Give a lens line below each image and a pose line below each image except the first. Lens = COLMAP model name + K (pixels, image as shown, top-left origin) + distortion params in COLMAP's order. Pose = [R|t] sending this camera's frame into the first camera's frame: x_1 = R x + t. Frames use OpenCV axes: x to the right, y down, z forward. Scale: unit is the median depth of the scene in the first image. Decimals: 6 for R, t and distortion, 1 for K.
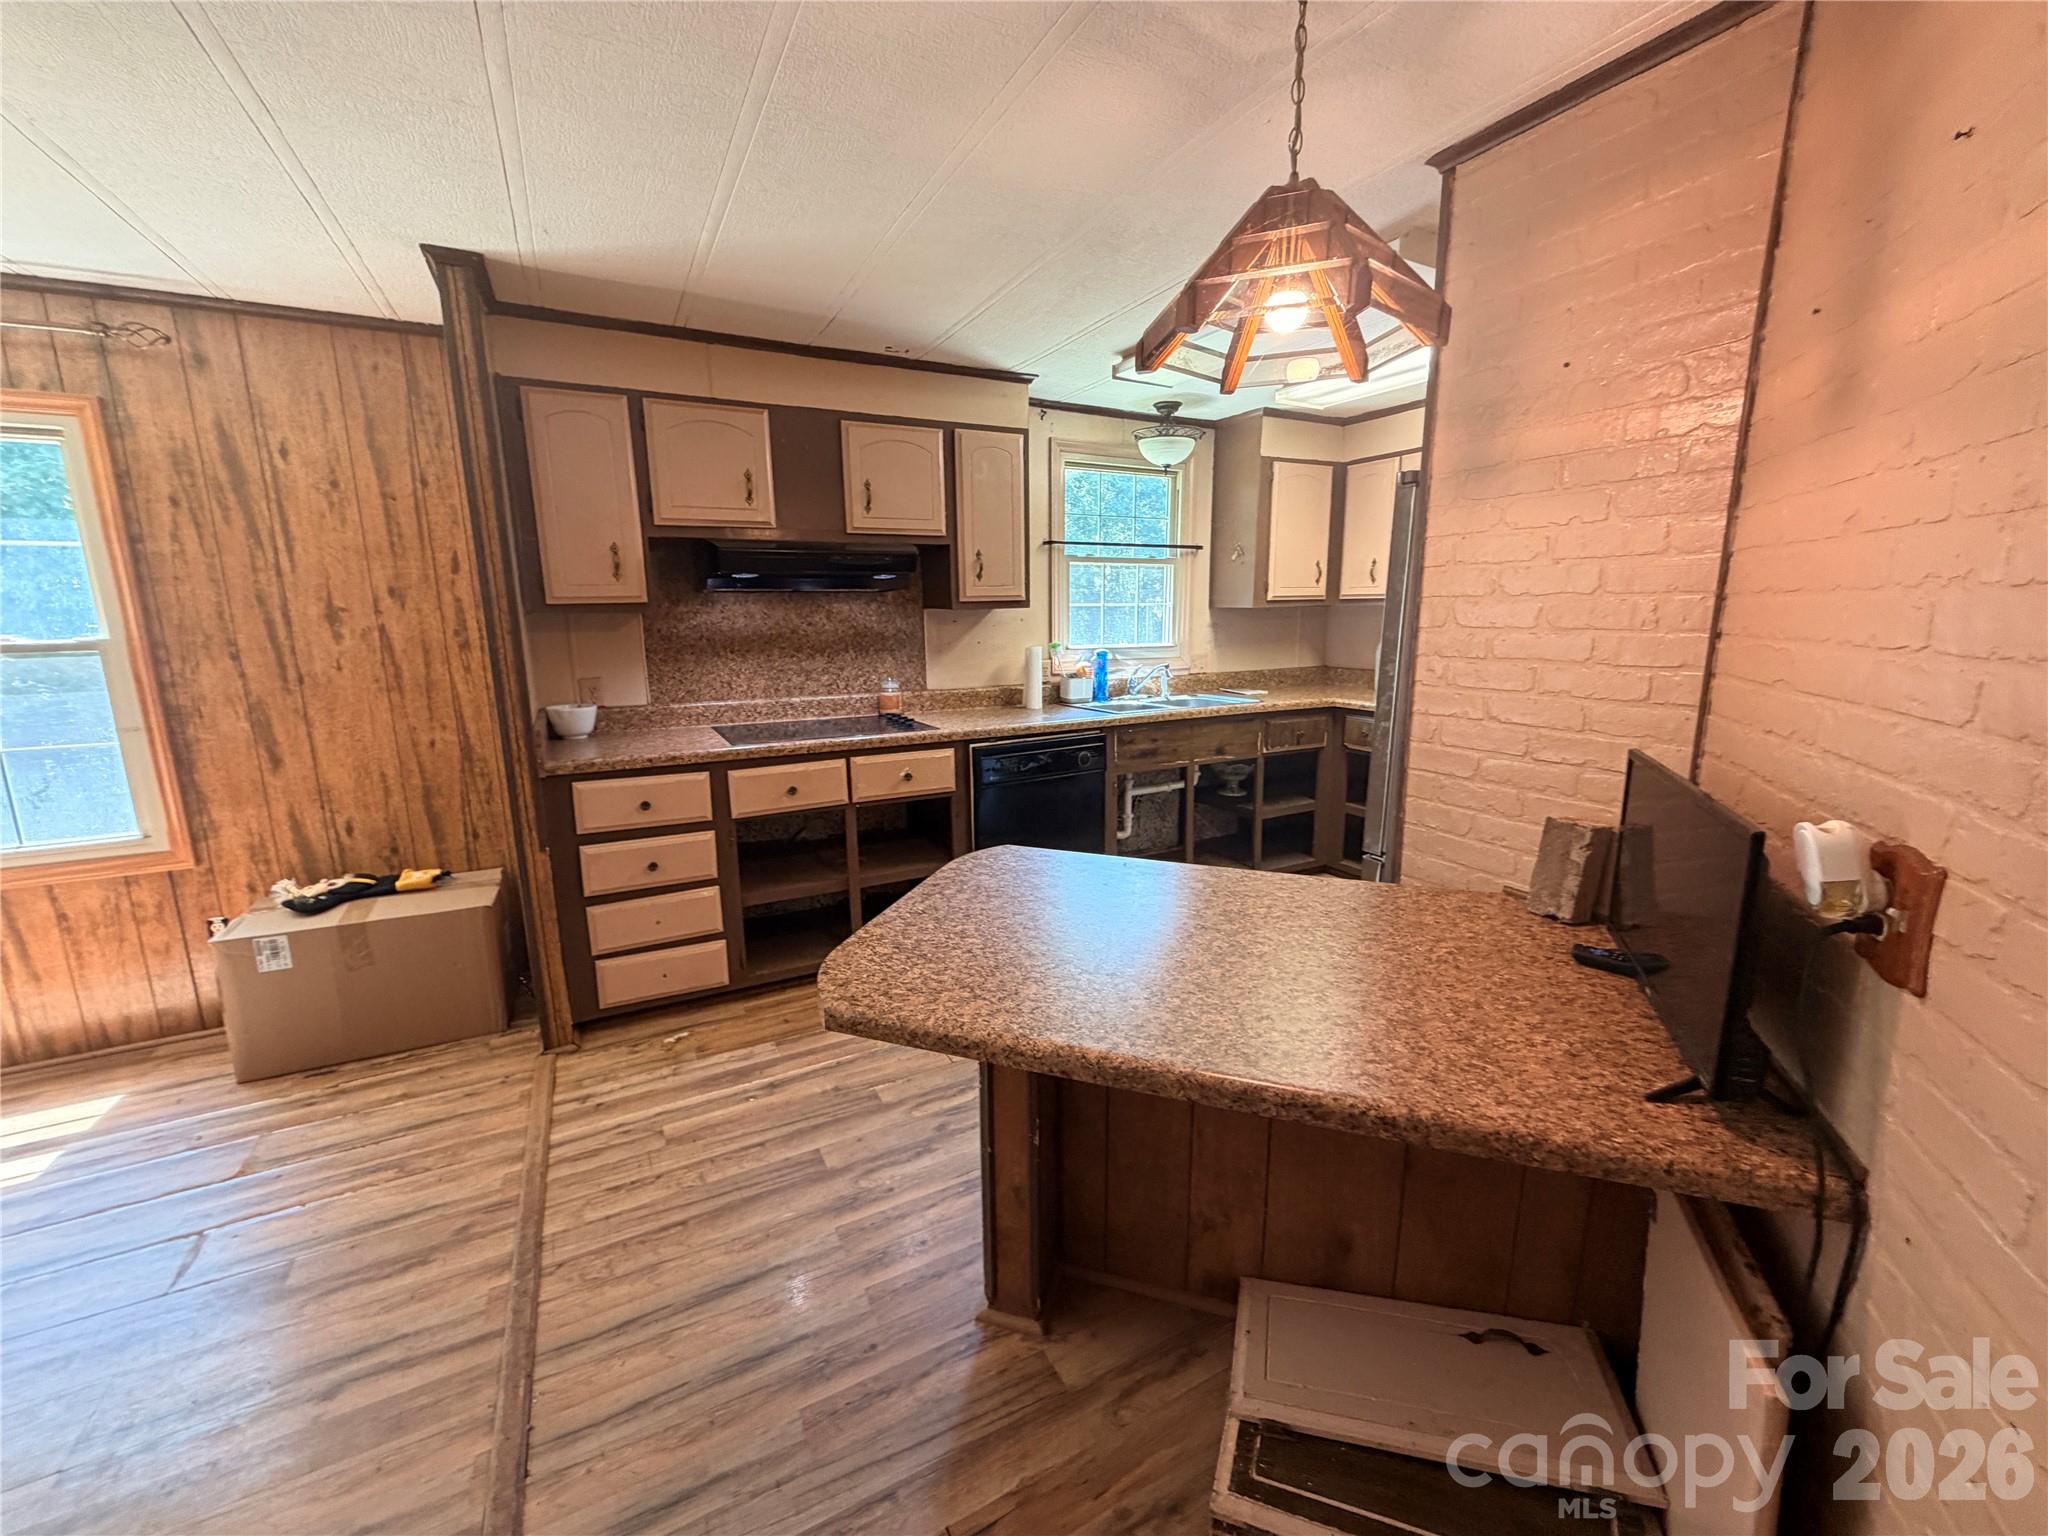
lens RADIAL K [[816.9, 0, 1016.4], [0, 816.9, 767.7], [0, 0, 1]] dist [0.000527, -0.000308]
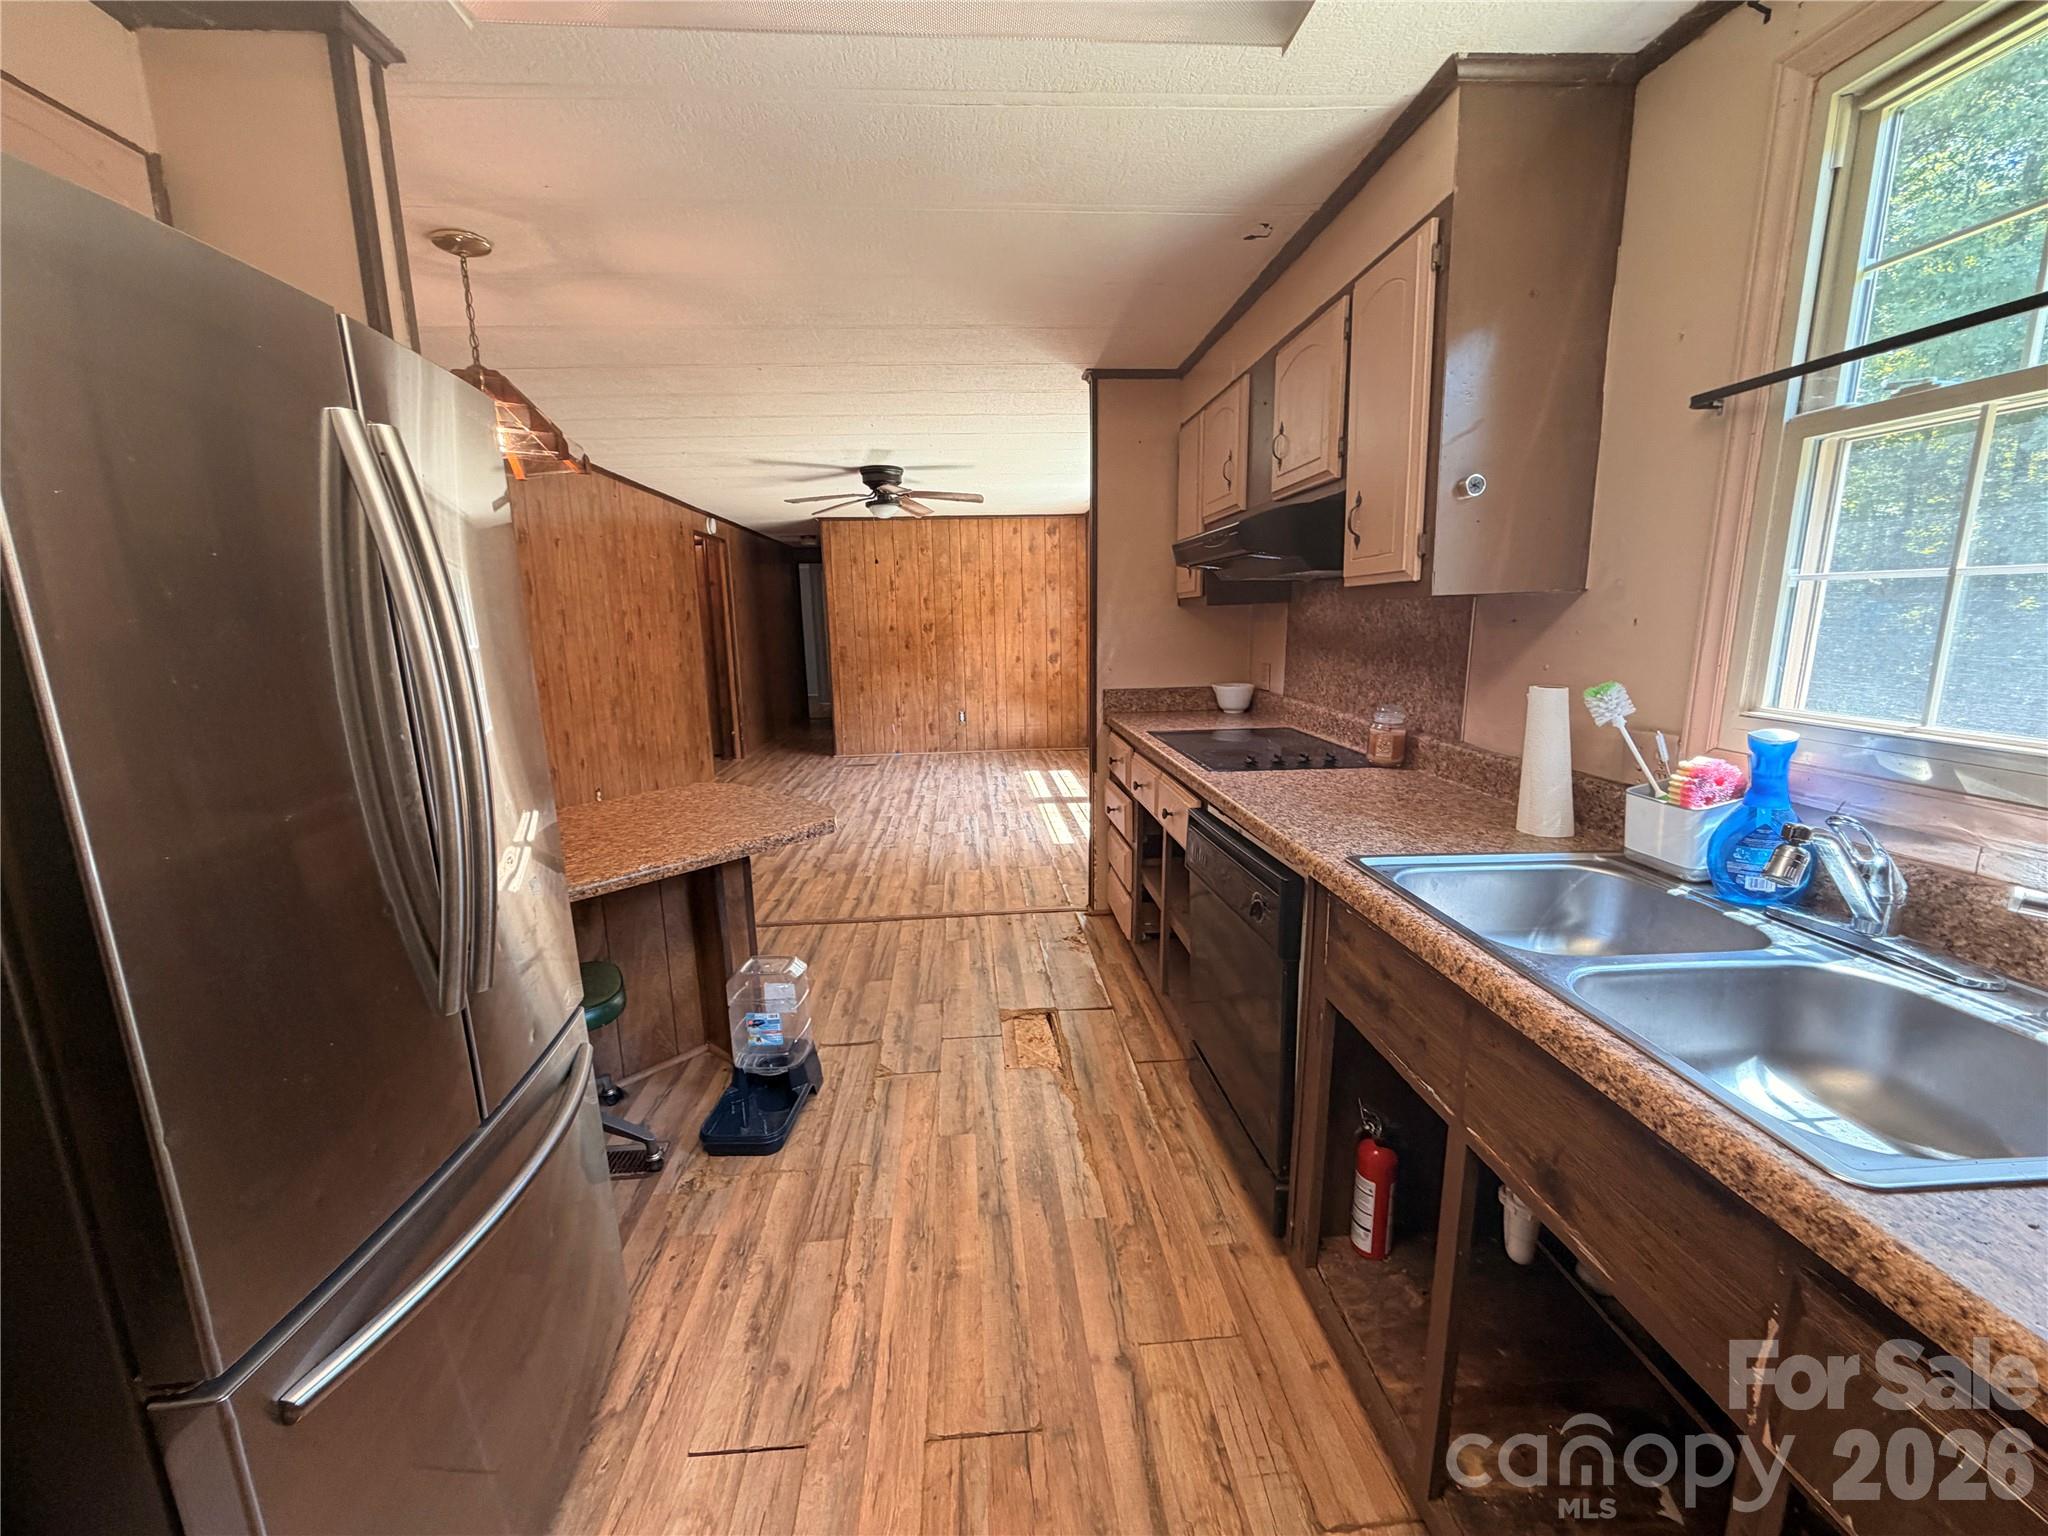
lens RADIAL K [[816.9, 0, 1023.0], [0, 816.9, 775.3], [0, 0, 1]] dist [0.000527, -0.000308]
pose [[-0.396510, 0.196403, -0.896775, 0.721715], [-0.153996, 0.948775, 0.275881, -0.254817], [0.905022, 0.247489, -0.345953, 1.300699]]
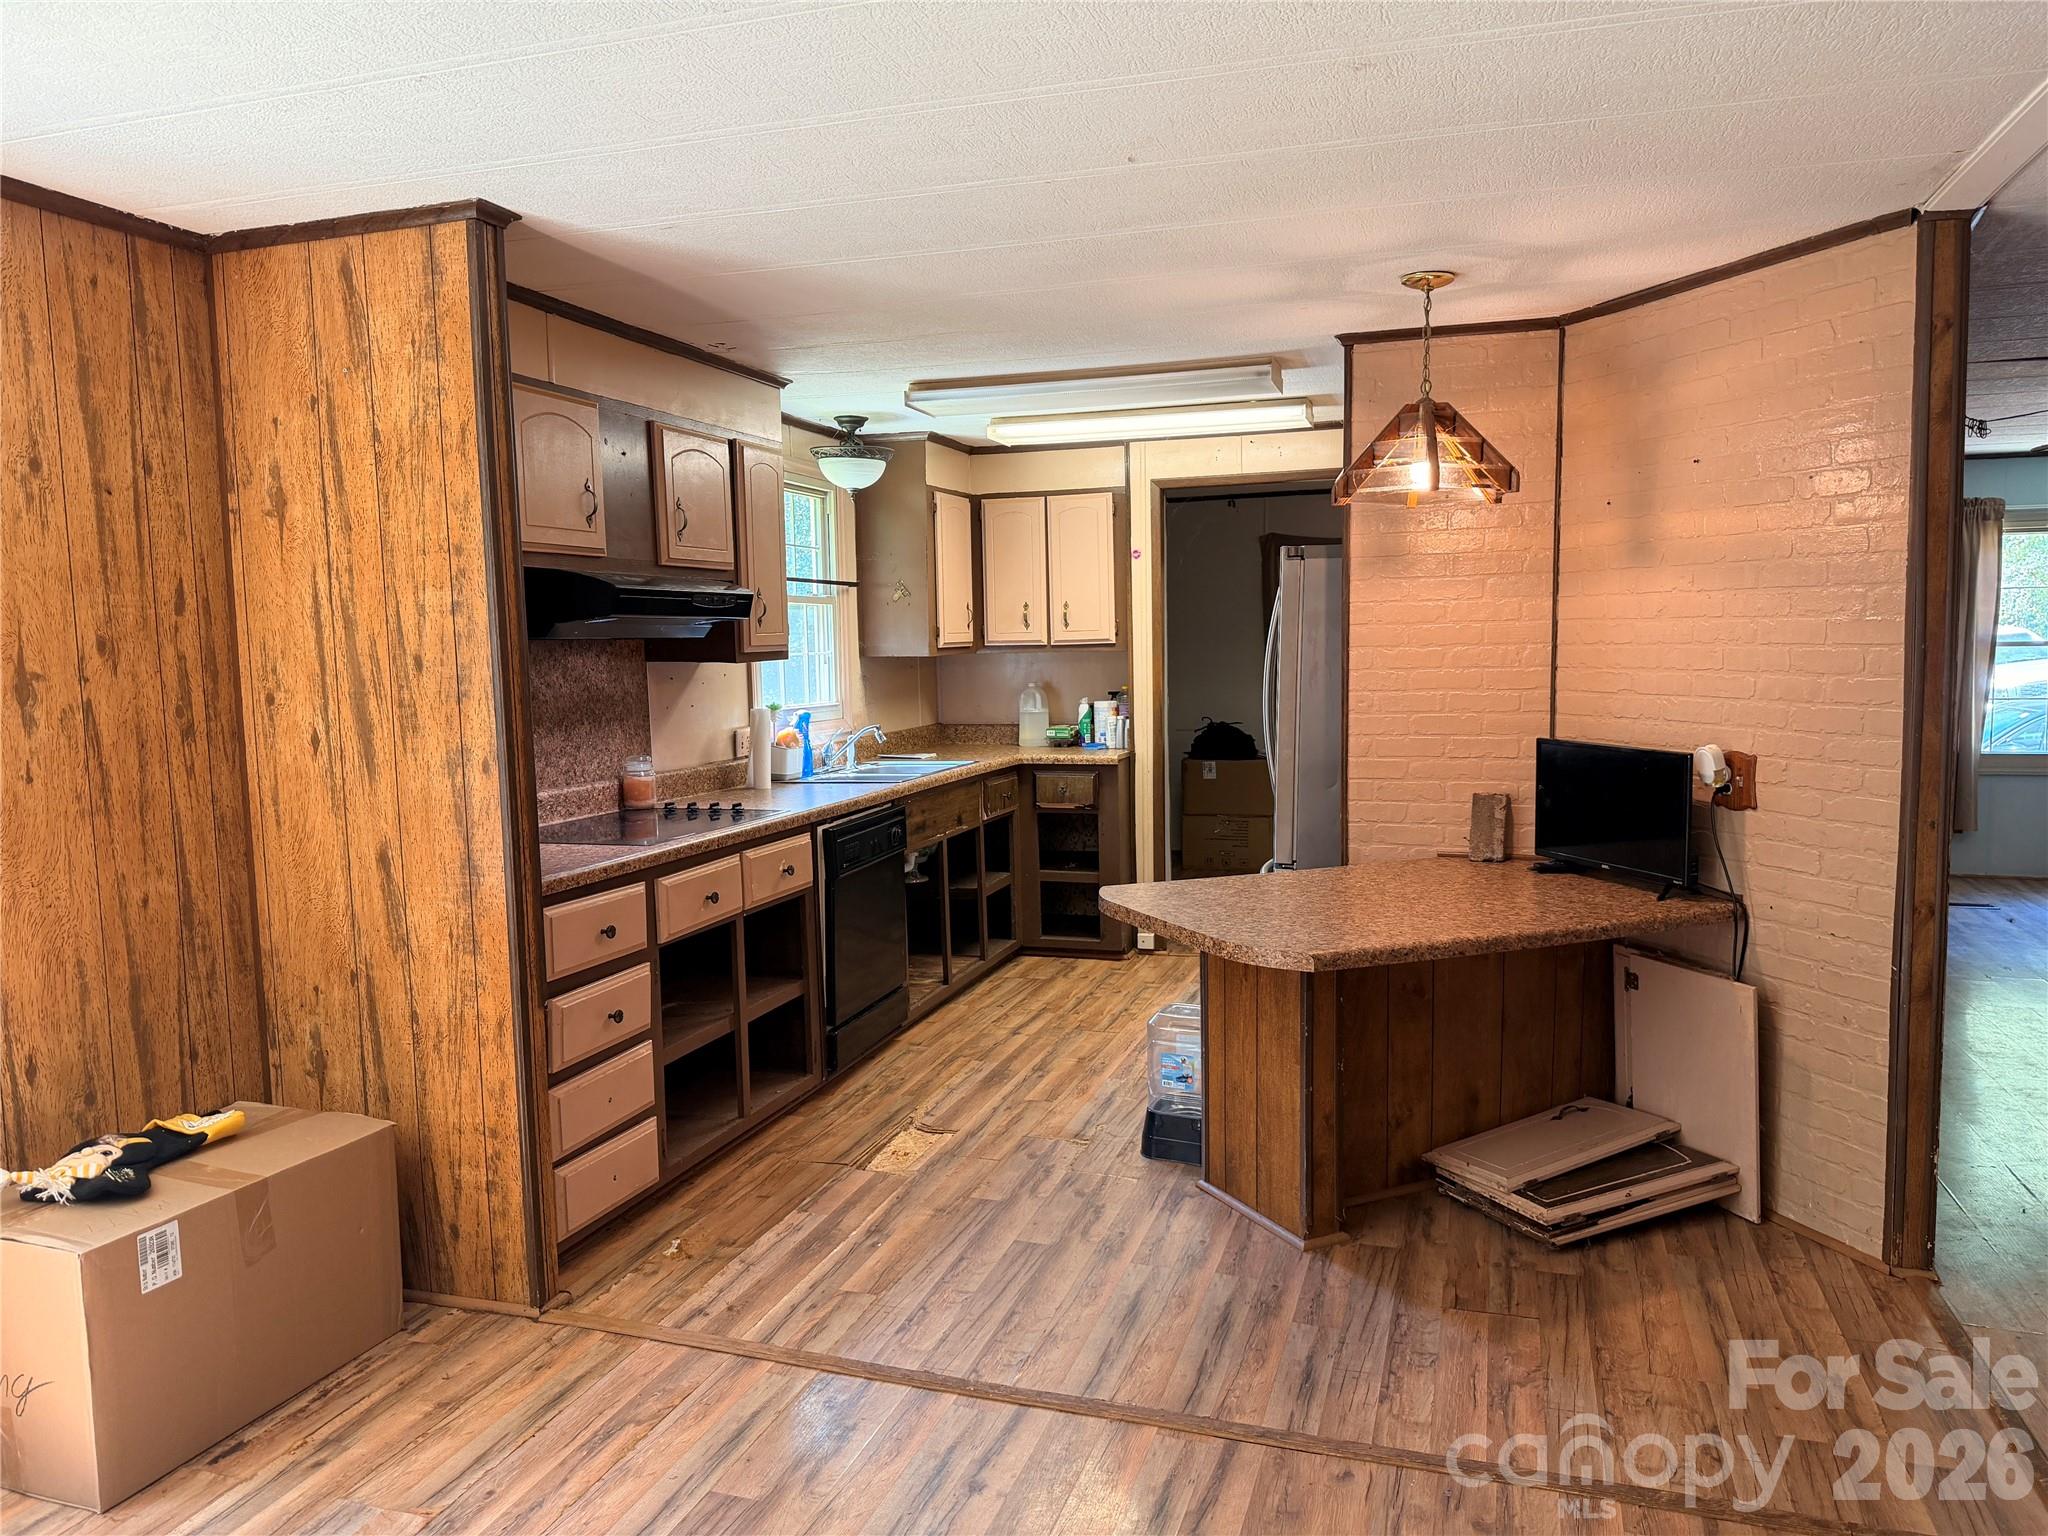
lens RADIAL K [[1435.6, 0, 1022.7], [0, 1435.6, 775.7], [0, 0, 1]] dist [0.031831, -0.027596]
pose [[0.718694, -0.069119, 0.691882, -1.051554], [0.144130, 0.988244, -0.050990, 0.026573], [-0.680224, 0.136368, 0.720208, -0.192432]]
